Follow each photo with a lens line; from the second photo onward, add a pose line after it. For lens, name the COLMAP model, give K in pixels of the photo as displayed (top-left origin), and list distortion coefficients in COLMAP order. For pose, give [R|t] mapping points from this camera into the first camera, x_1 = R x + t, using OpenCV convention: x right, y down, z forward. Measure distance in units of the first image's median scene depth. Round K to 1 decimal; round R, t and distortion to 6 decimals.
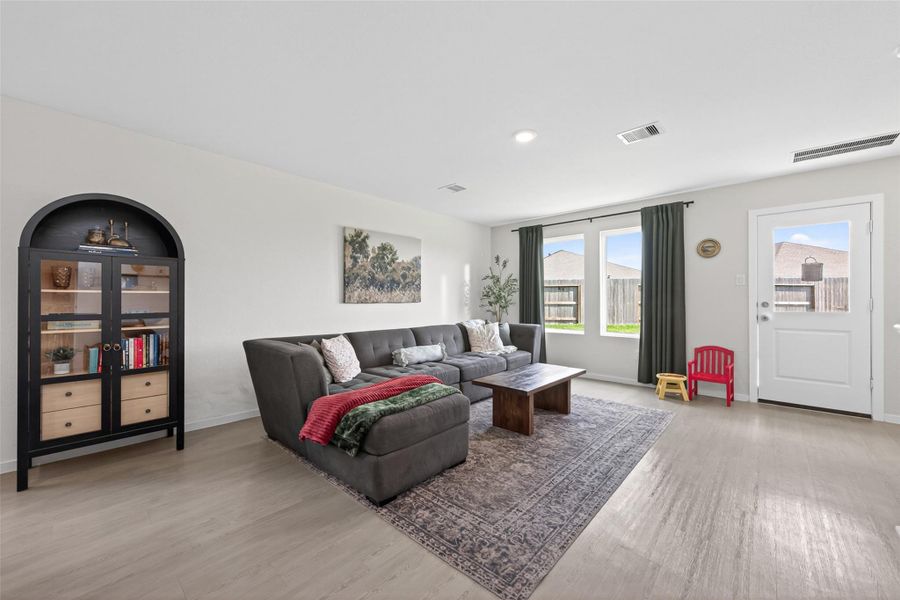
lens RADIAL K [[344.9, 0, 451.8], [0, 344.9, 300.1], [0, 0, 1]] dist [-0.000198, -0.000080]
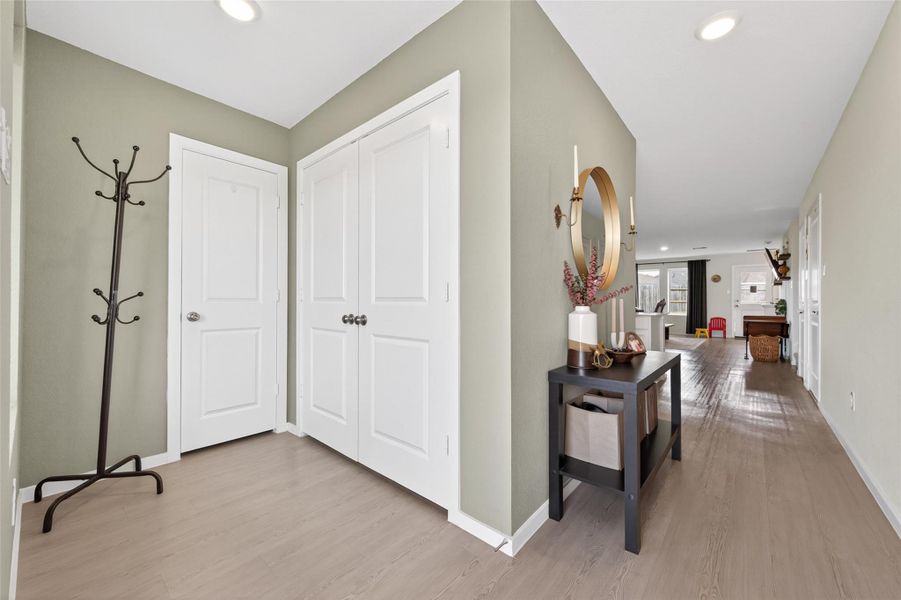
lens RADIAL K [[351.5, 0, 453.3], [0, 351.5, 300.2], [0, 0, 1]] dist [0.006432, 0.000000]
pose [[0.999275, 0.002869, 0.037966, -1.209564], [-0.002947, 0.999994, 0.001987, 0.007854], [-0.037960, -0.002098, 0.999277, -1.429417]]
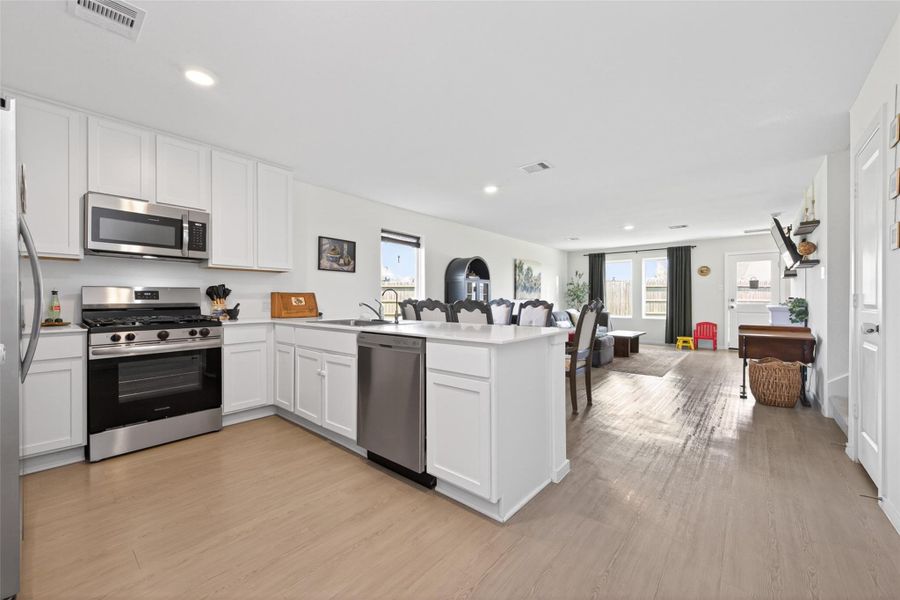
lens RADIAL K [[351.1, 0, 452.8], [0, 351.1, 300.2], [0, 0, 1]] dist [0.006432, 0.000000]
pose [[0.999222, 0.000620, 0.039423, -0.680435], [-0.000823, 0.999987, 0.005129, 0.003394], [-0.039419, -0.005157, 0.999209, -0.843019]]
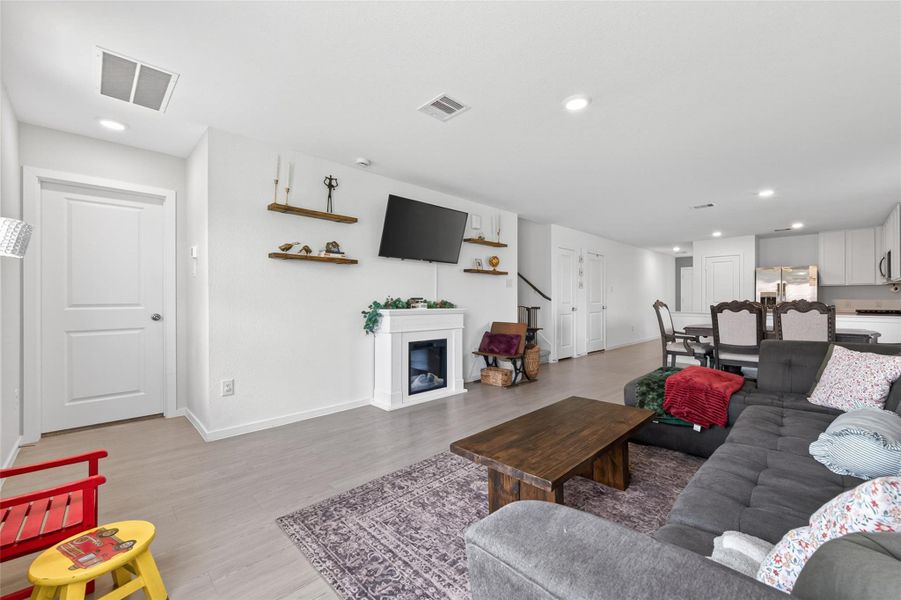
lens RADIAL K [[369.6, 0, 473.1], [0, 369.6, 300.8], [0, 0, 1]] dist [0.002015, -0.000009]
pose [[-0.999799, -0.002450, 0.019910, 0.284609], [-0.002491, 0.999995, -0.002010, 0.009238], [-0.019905, -0.002059, -0.999800, 1.212916]]
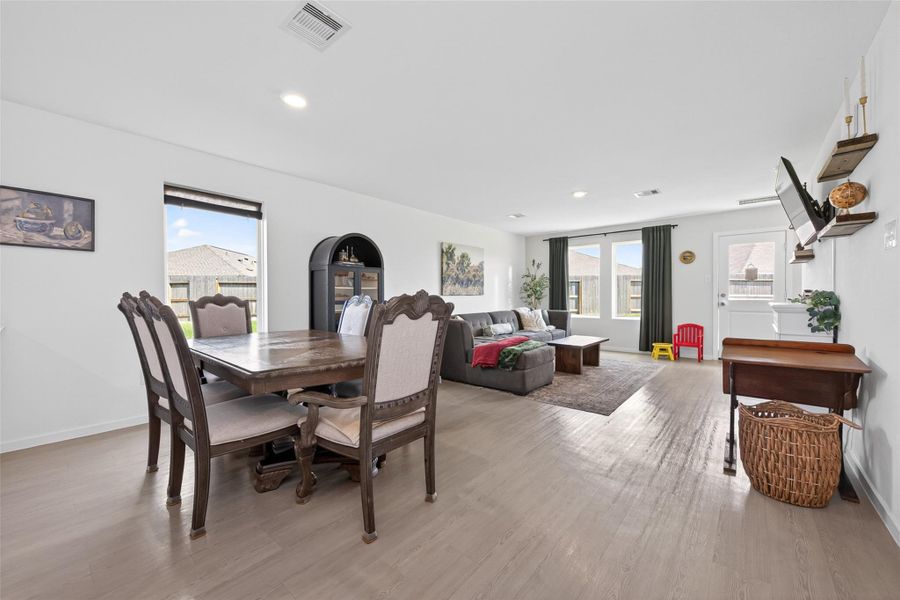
lens RADIAL K [[354.4, 0, 453.7], [0, 354.4, 300.4], [0, 0, 1]] dist [0.001404, -0.000119]
pose [[0.998861, -0.004213, 0.047538, -0.311420], [0.003524, 0.999888, 0.014566, 0.007696], [-0.047594, -0.014382, 0.998763, -0.447418]]
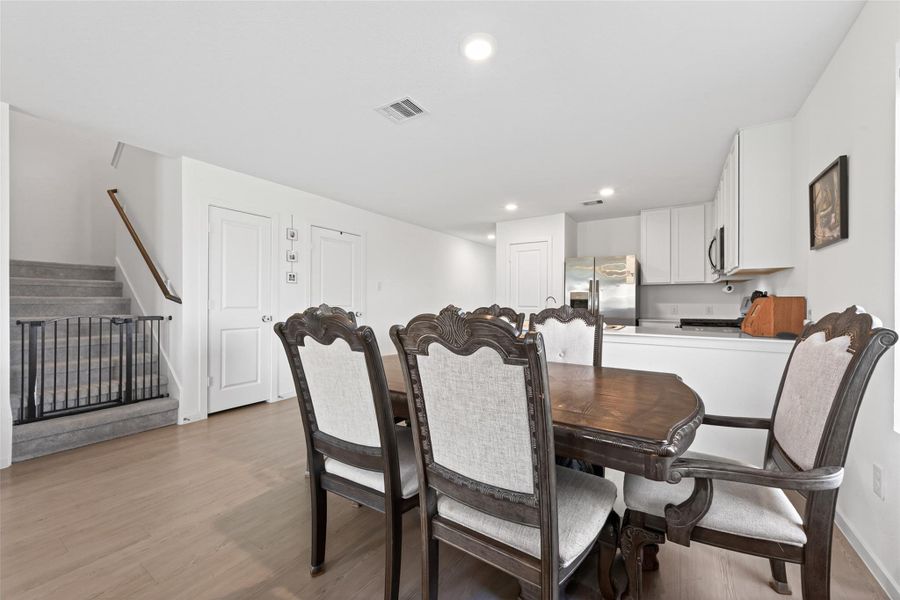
lens RADIAL K [[351.1, 0, 452.8], [0, 351.1, 300.2], [0, 0, 1]] dist [0.006432, 0.000000]
pose [[-0.984617, -0.007974, -0.174543, -0.433116], [-0.006451, 0.999936, -0.009287, 0.000521], [0.174606, -0.008018, -0.984606, 0.542154]]
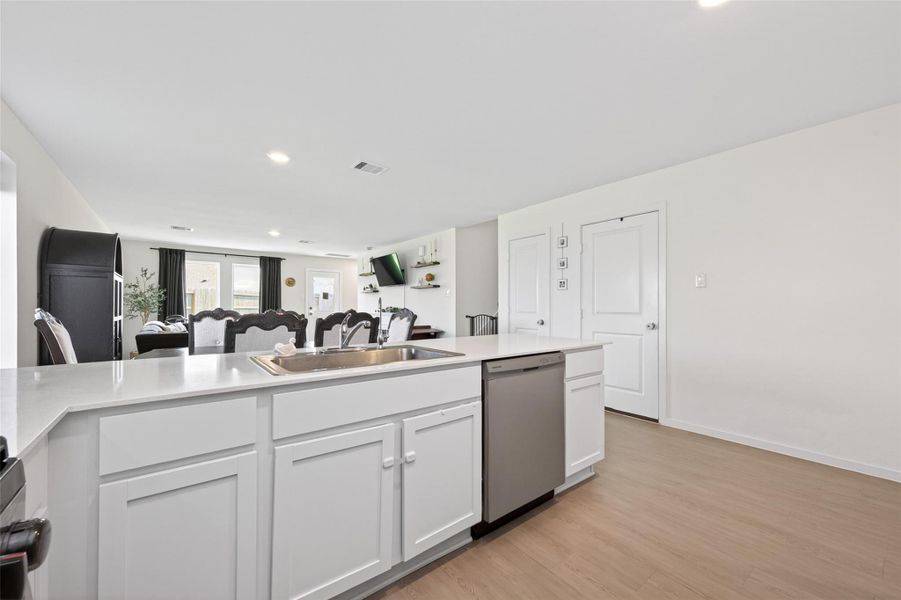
lens RADIAL K [[354.8, 0, 454.2], [0, 354.8, 300.4], [0, 0, 1]] dist [0.001404, -0.000119]
pose [[0.158366, 0.016139, 0.987249, -1.188615], [-0.003395, 0.999869, -0.015801, -0.005059], [-0.987375, -0.000849, 0.158400, -0.327880]]
